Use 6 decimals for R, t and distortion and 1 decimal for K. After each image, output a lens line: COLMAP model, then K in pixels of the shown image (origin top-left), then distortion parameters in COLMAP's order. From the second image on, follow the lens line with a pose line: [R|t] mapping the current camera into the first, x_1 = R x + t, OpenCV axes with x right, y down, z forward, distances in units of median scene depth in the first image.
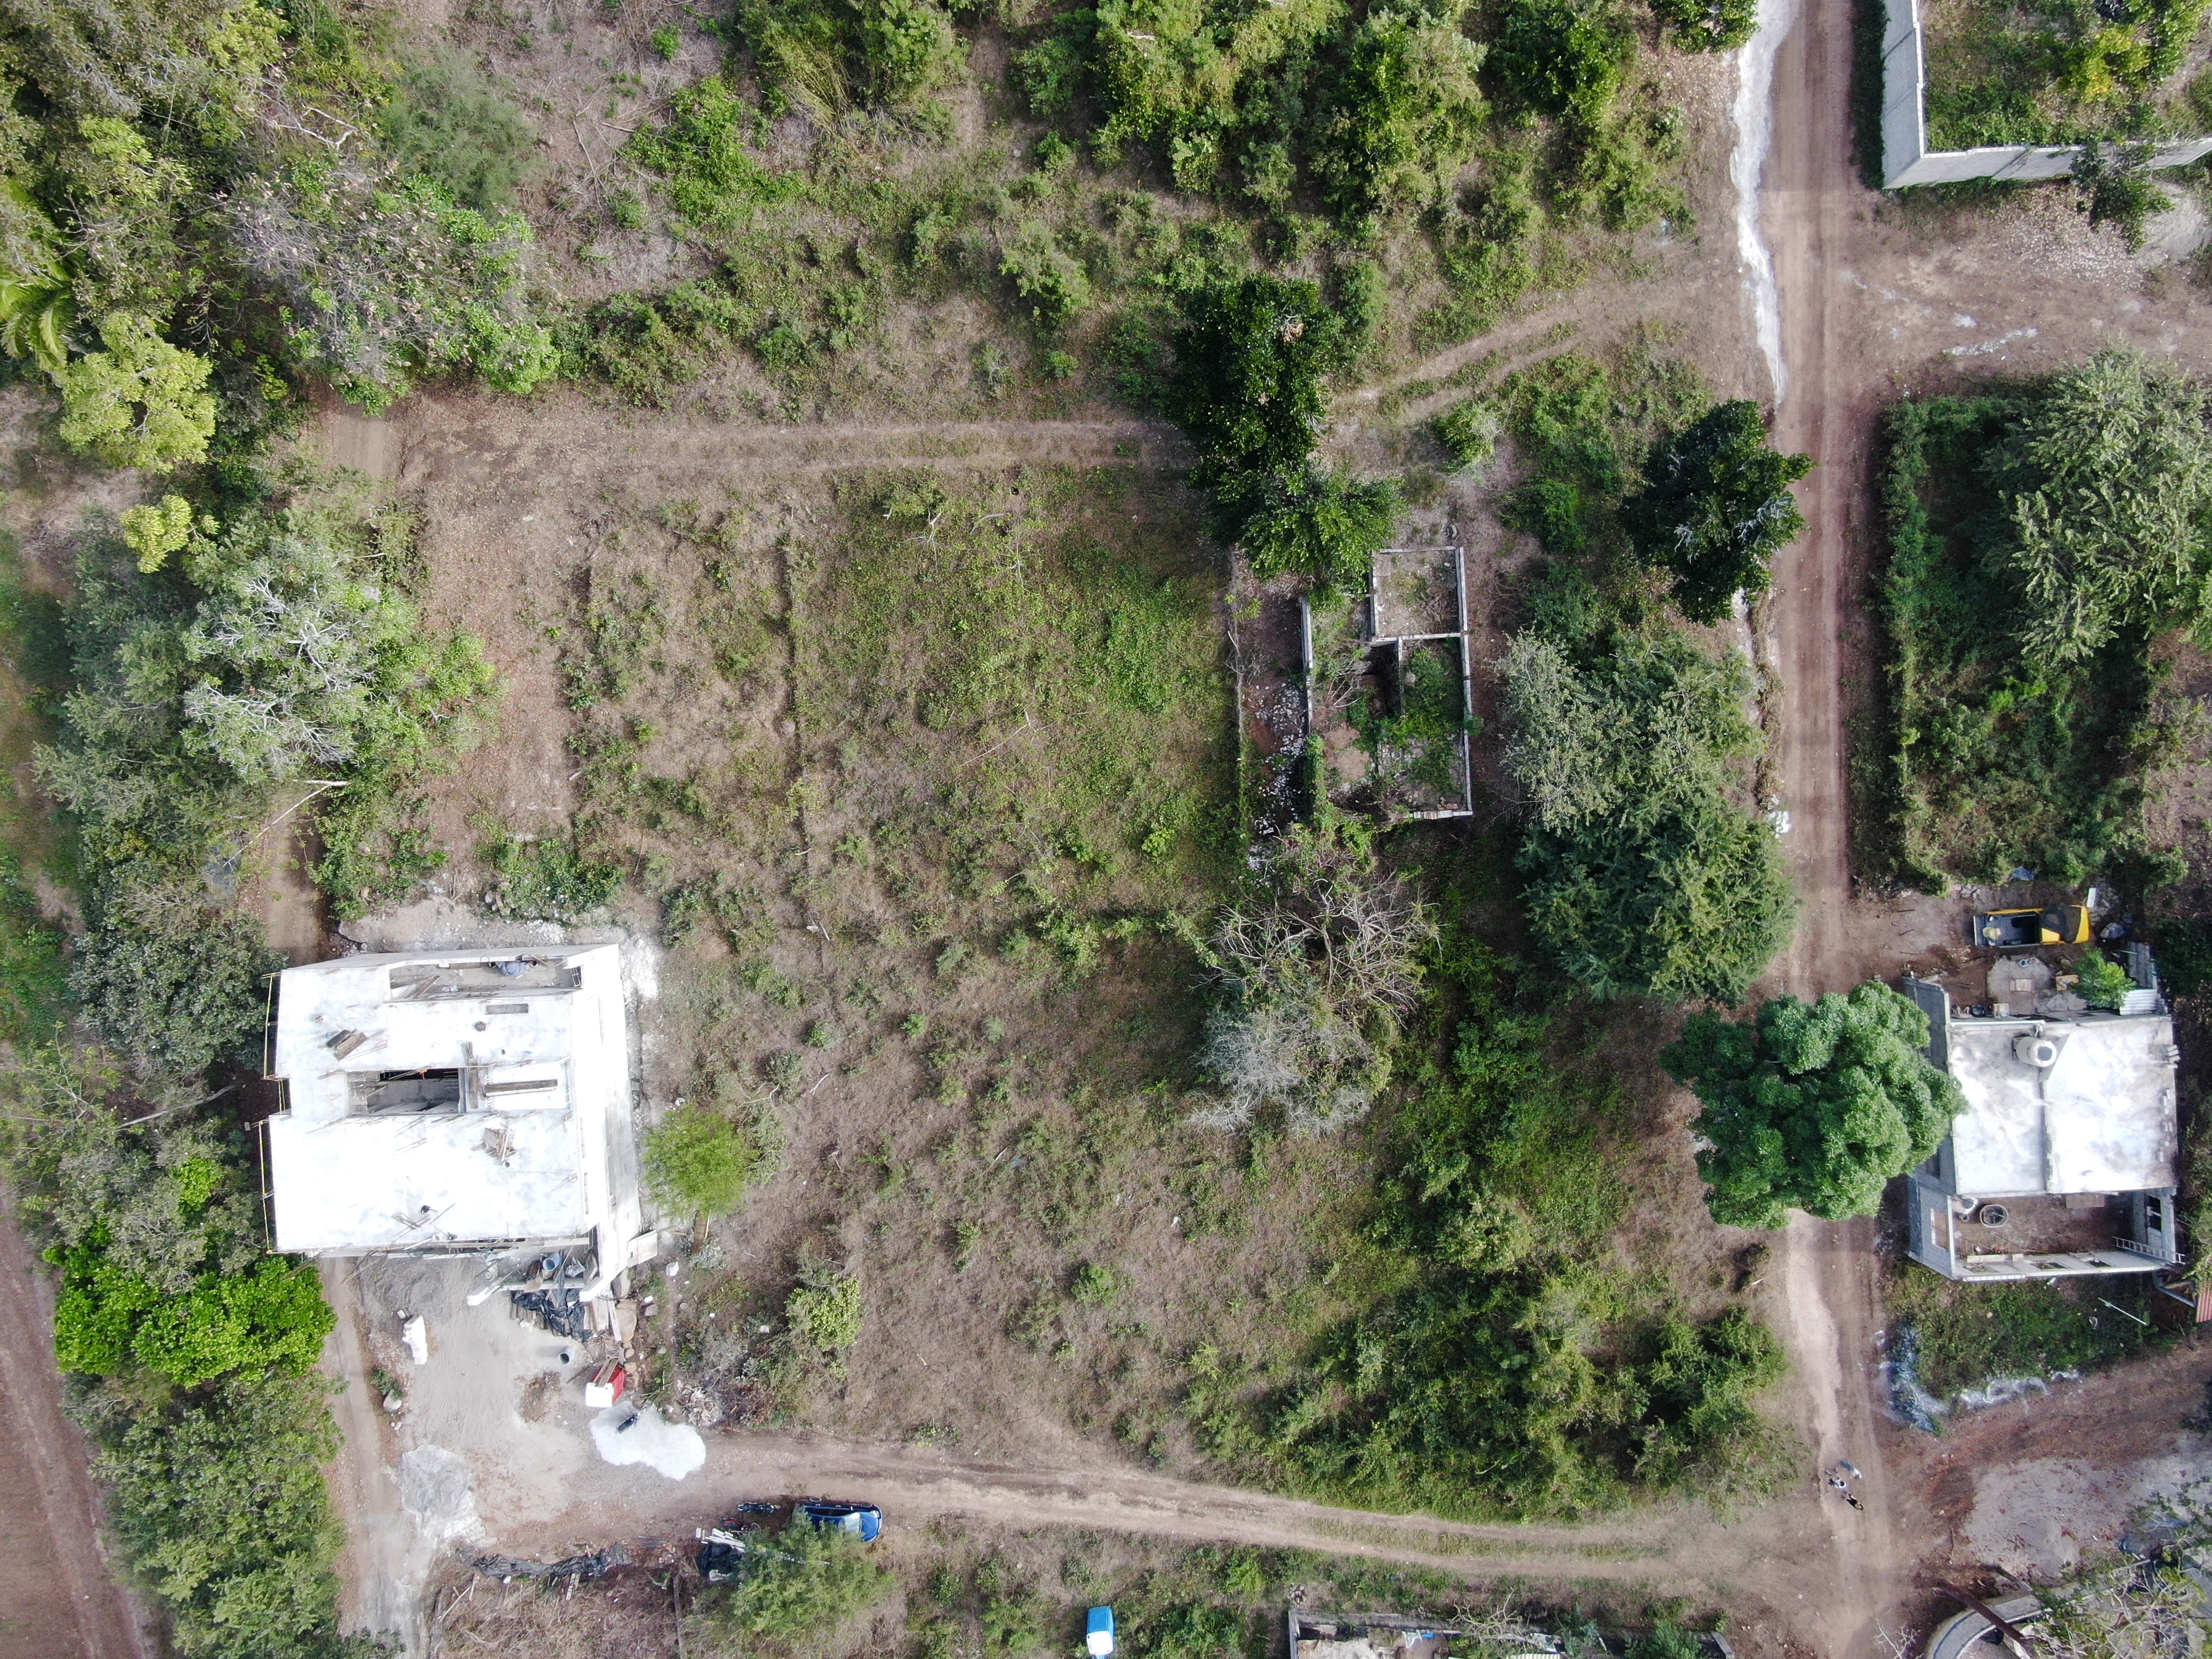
lens RADIAL K [[1583.1, 0, 1107.9], [0, 1583.1, 796.1], [0, 0, 1]] dist [-0.026588, 0.023702]
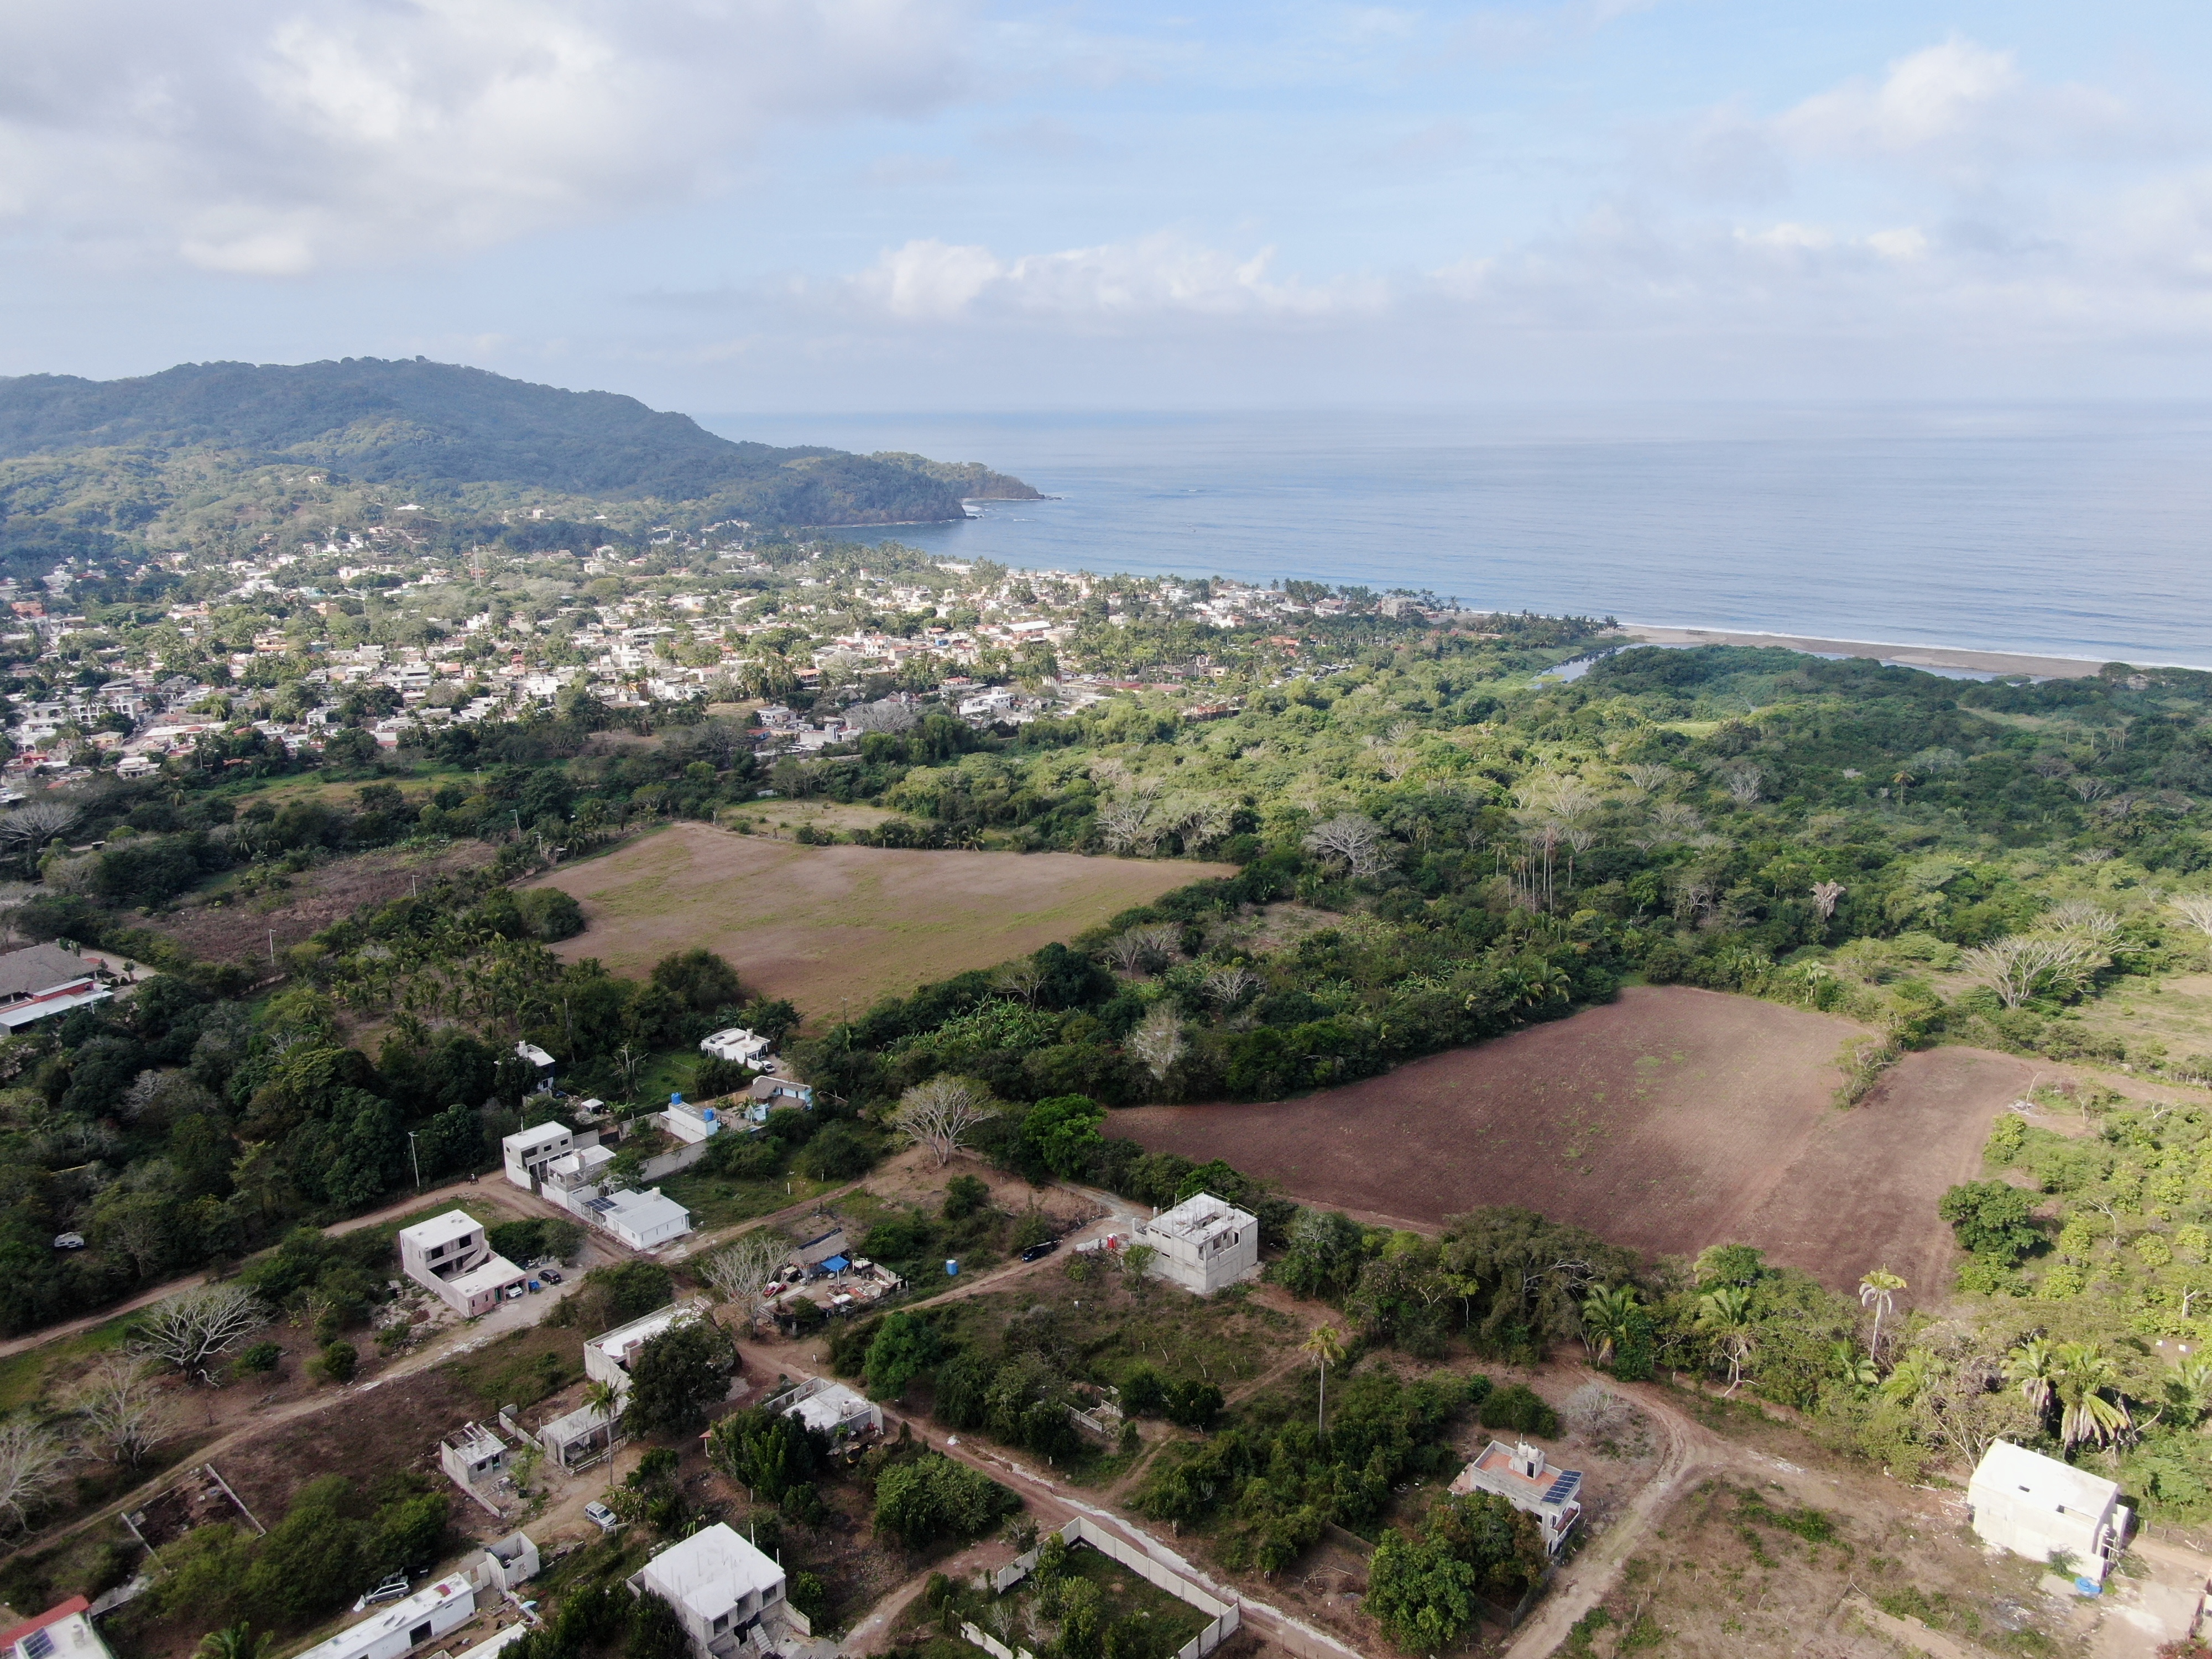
lens RADIAL K [[1657.6, 0, 1096.8], [0, 1657.6, 821.5], [0, 0, 1]] dist [-0.012092, 0.000275]
pose [[-0.725198, 0.189963, -0.661817, 2.015885], [-0.688397, -0.180412, 0.702539, -2.070643], [0.014057, 0.965073, 0.261604, -0.850768]]
